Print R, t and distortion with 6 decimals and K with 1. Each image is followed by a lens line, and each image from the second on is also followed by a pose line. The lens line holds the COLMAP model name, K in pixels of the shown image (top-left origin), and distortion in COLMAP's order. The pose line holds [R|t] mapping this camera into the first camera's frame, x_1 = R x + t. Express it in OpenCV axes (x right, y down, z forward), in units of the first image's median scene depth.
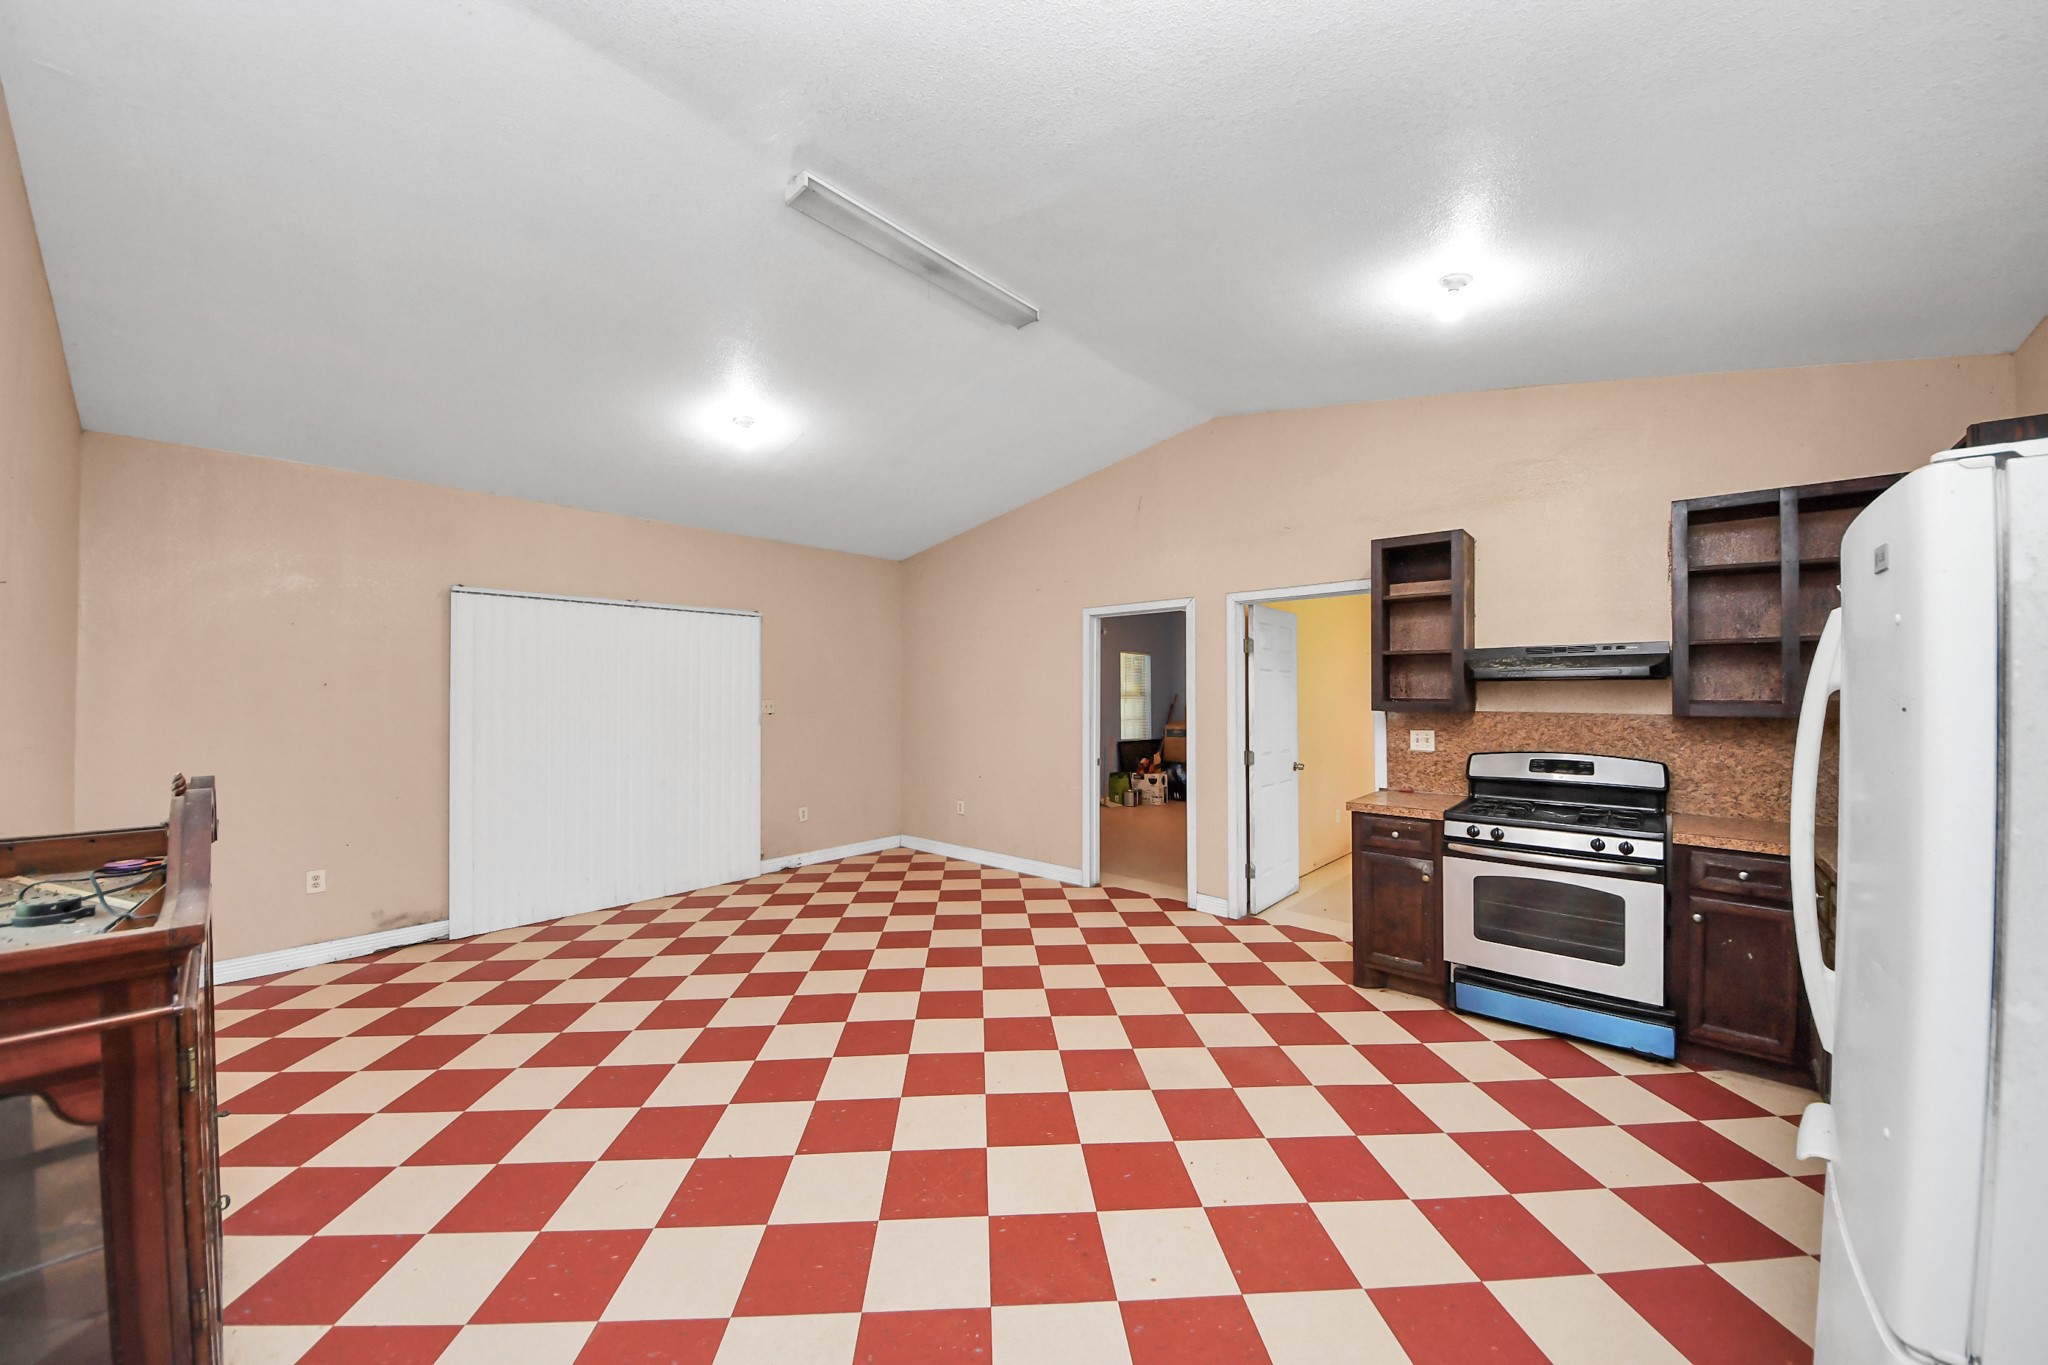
lens RADIAL K [[733.7, 0, 1015.3], [0, 733.7, 689.6], [0, 0, 1]] dist [0.033989, -0.018197]
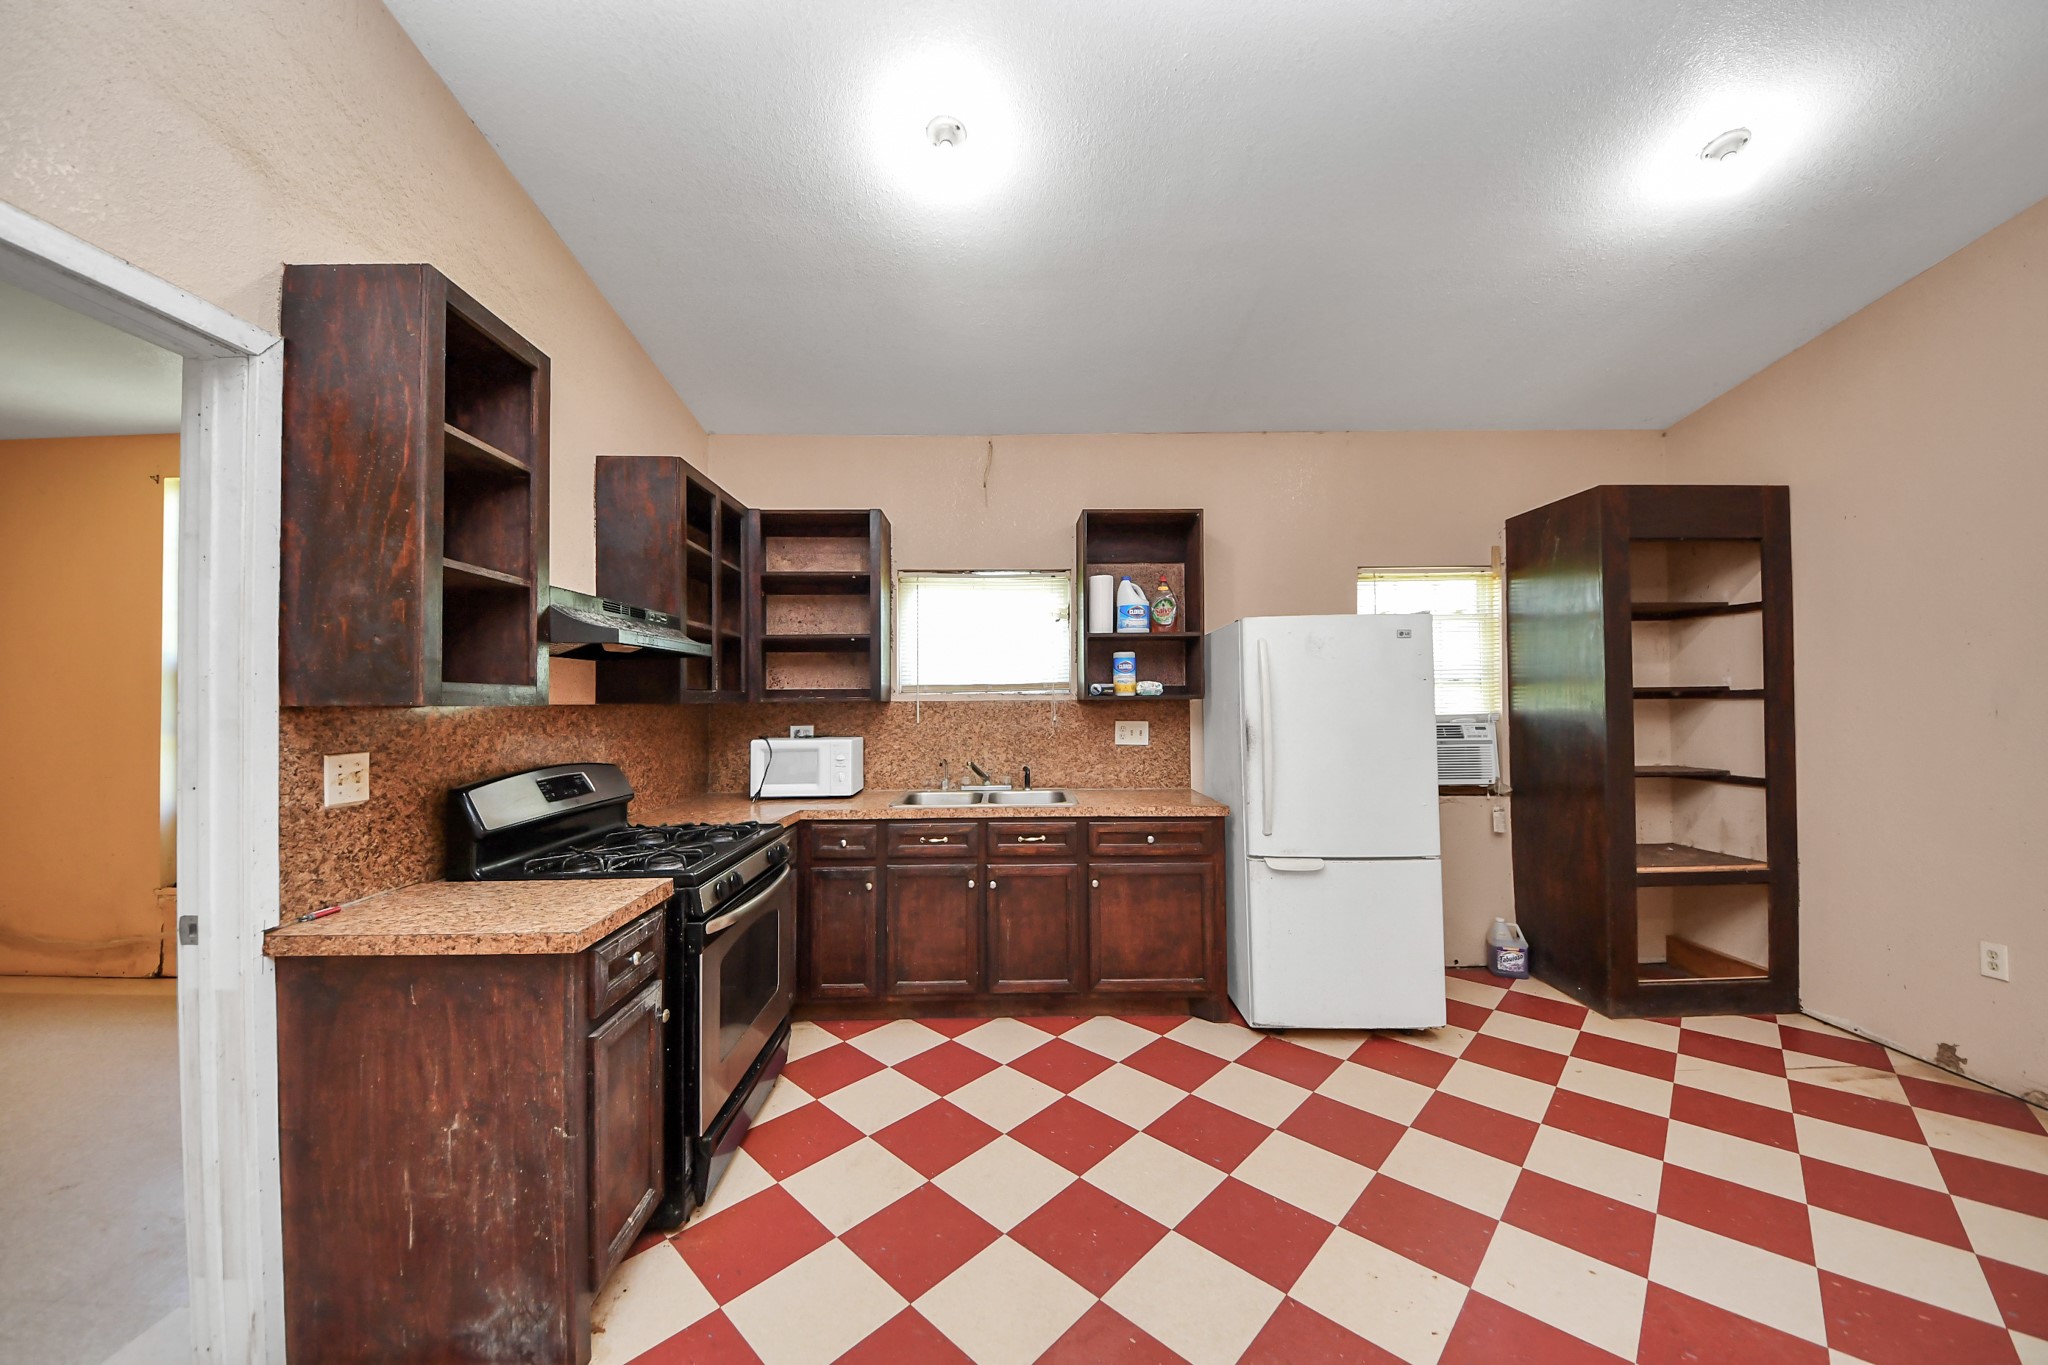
lens RADIAL K [[697.2, 0, 1011.6], [0, 697.2, 681.9], [0, 0, 1]] dist [-0.010978, -0.000229]
pose [[-0.681371, 0.027859, 0.731408, 0.019568], [0.007933, 0.999498, -0.030680, 0.034188], [-0.731895, -0.015102, -0.681250, 1.150511]]
